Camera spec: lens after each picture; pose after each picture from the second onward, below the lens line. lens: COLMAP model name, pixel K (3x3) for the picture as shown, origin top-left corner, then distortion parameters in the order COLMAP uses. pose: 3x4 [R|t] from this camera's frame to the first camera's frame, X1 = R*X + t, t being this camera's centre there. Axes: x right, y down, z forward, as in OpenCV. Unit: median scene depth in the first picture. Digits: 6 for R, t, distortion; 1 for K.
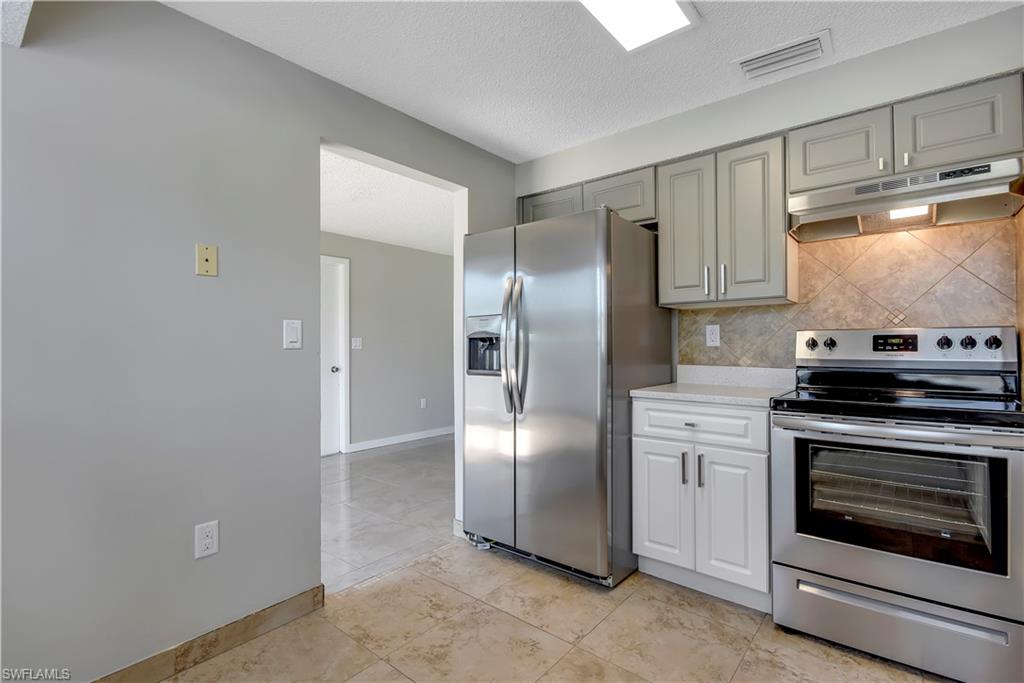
lens RADIAL K [[482.7, 0, 517.4], [0, 482.7, 345.5], [0, 0, 1]] dist [0.004992, -0.000069]
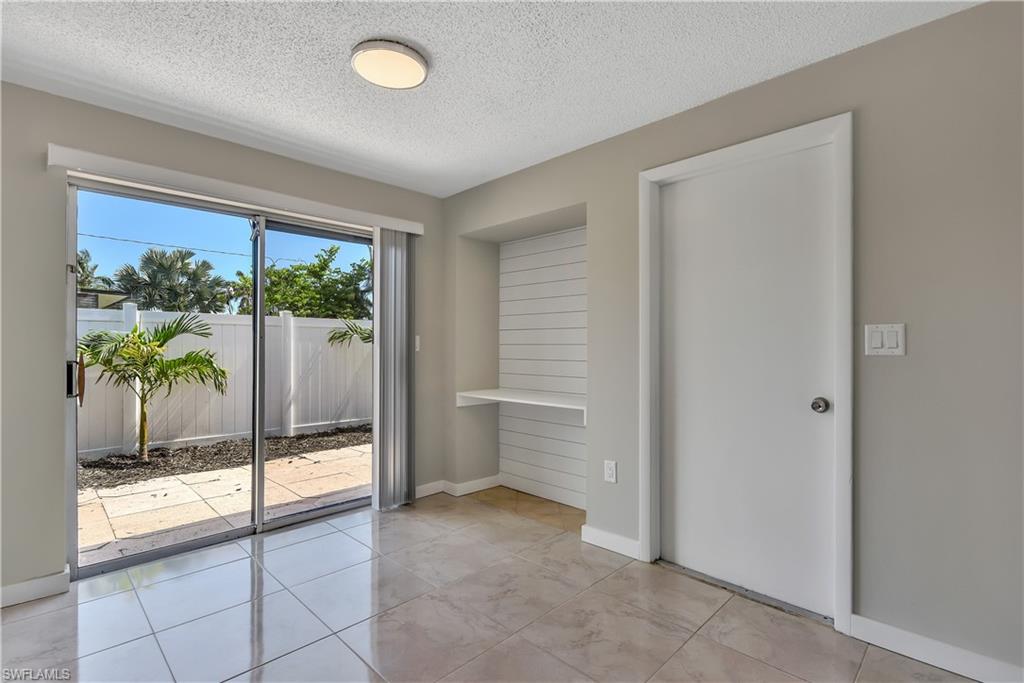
lens RADIAL K [[482.7, 0, 509.7], [0, 482.7, 345.1], [0, 0, 1]] dist [0.004992, -0.000069]
pose [[-0.086574, 0.005769, -0.996229, 0.110137], [0.003515, 0.999979, 0.005485, -0.008710], [0.996239, -0.003026, -0.086592, 1.989199]]
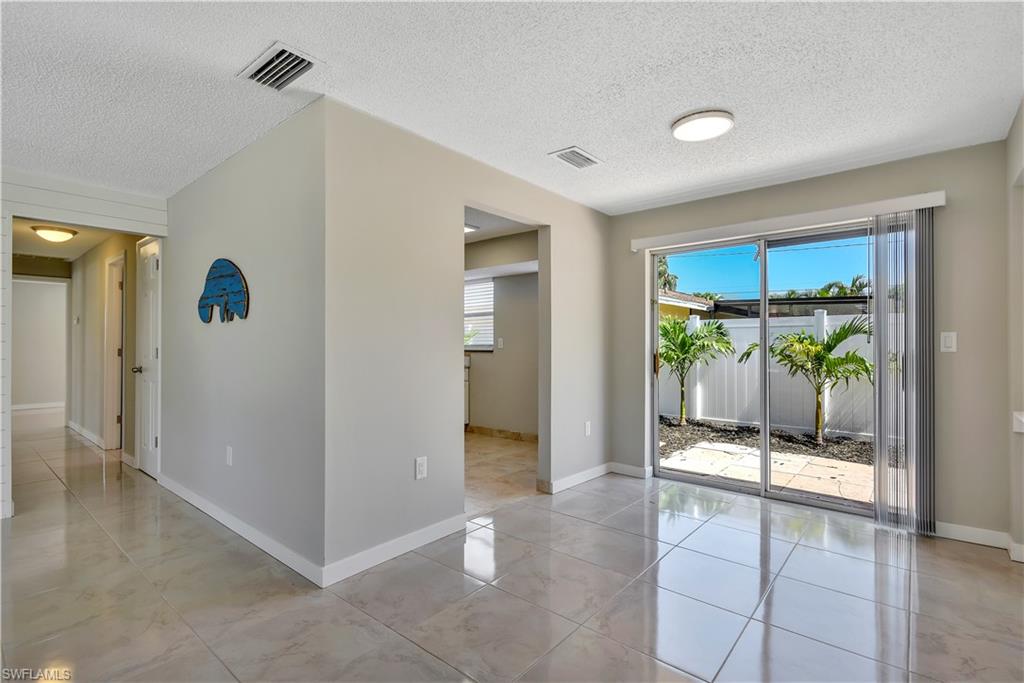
lens RADIAL K [[482.7, 0, 506.6], [0, 482.7, 341.9], [0, 0, 1]] dist [0.004992, -0.000069]
pose [[-0.999964, 0.001491, 0.008381, -0.283244], [0.001435, 0.999977, -0.006613, -0.002949], [-0.008391, -0.006601, -0.999943, 2.789501]]
